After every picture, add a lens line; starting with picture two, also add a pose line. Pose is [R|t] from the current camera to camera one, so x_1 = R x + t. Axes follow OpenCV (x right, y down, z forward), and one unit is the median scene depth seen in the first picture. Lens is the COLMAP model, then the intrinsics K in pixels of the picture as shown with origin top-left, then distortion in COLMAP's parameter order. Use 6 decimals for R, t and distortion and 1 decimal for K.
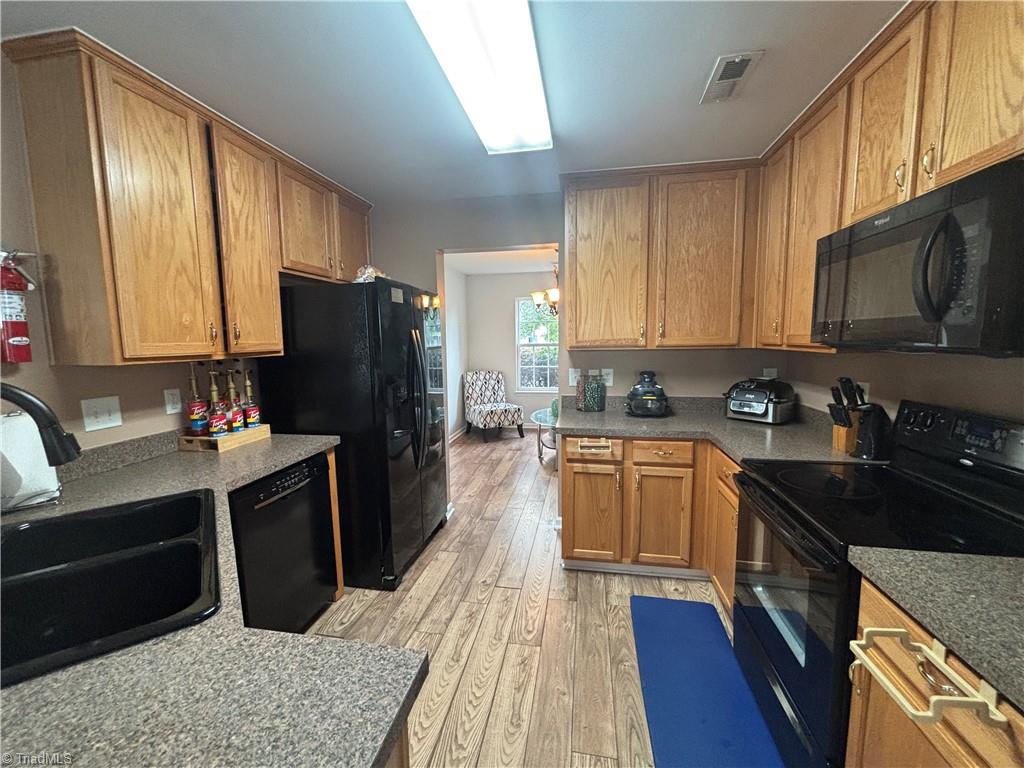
lens RADIAL K [[415.3, 0, 516.5], [0, 415.3, 380.3], [0, 0, 1]] dist [0.004220, -0.000591]
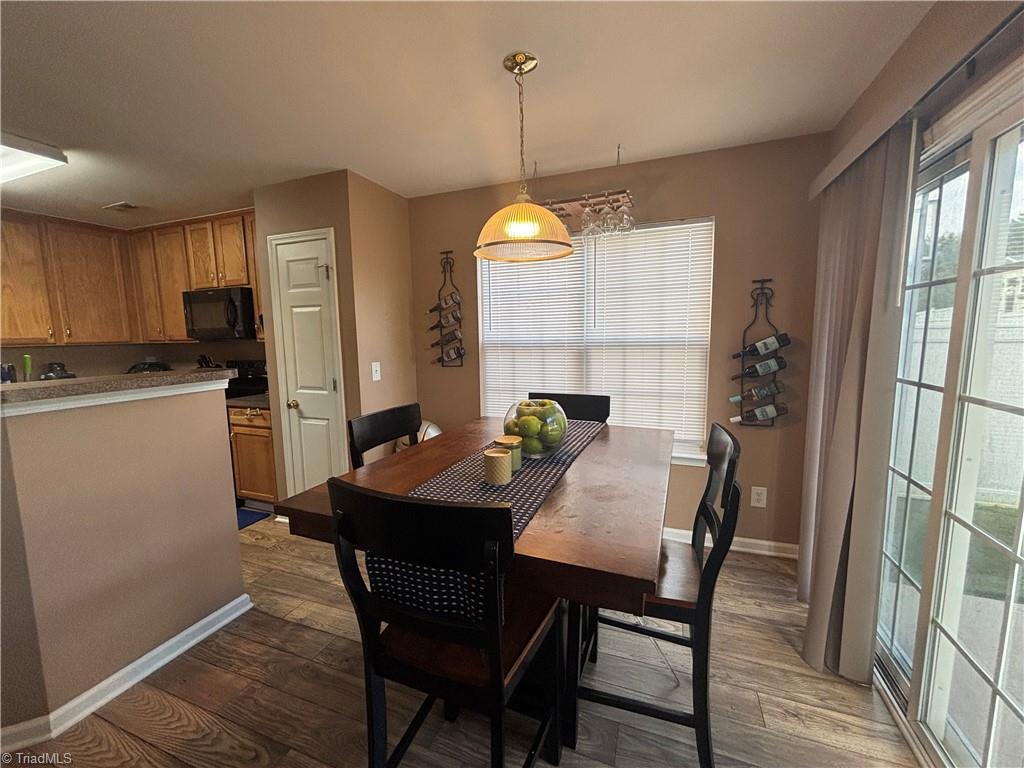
lens RADIAL K [[415.3, 0, 512.7], [0, 415.3, 387.1], [0, 0, 1]] dist [0.004220, -0.000591]
pose [[0.196077, -0.115387, 0.973776, -1.203316], [0.115030, 0.988903, 0.094018, 0.167572], [-0.973818, 0.093579, 0.207174, -1.185650]]
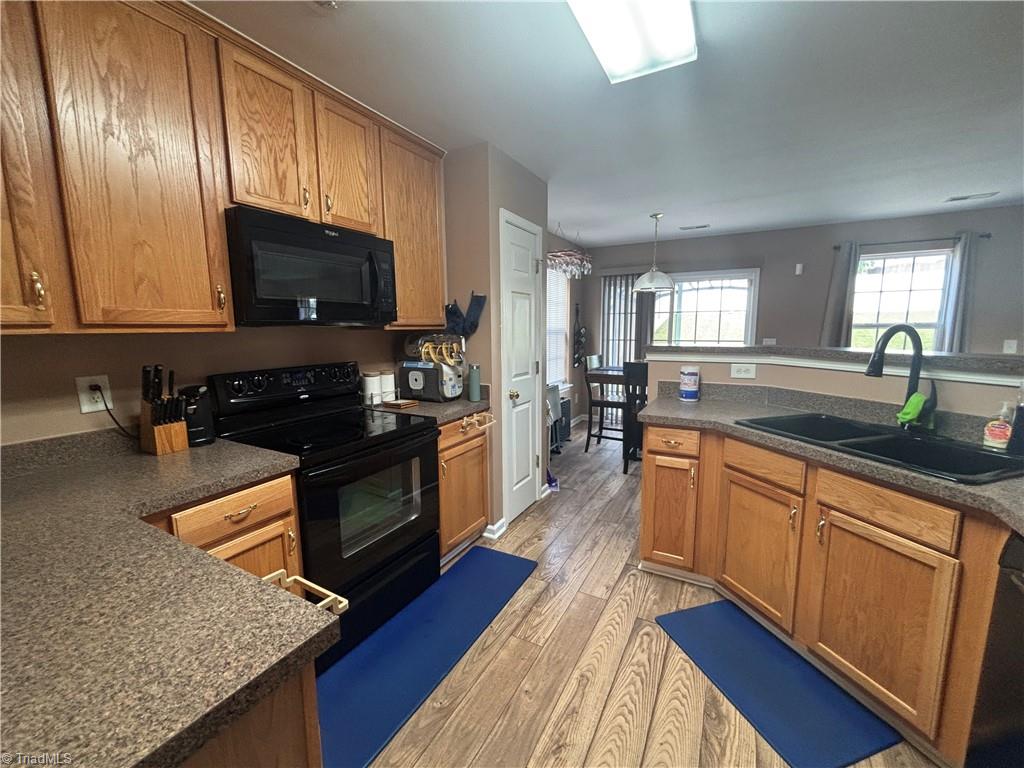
lens RADIAL K [[415.3, 0, 511.5], [0, 415.3, 381.9], [0, 0, 1]] dist [0.004220, -0.000591]
pose [[-0.942175, -0.026385, 0.334080, -0.153120], [0.053366, 0.972362, 0.227298, -0.142466], [-0.330844, 0.231983, -0.914727, 1.770657]]
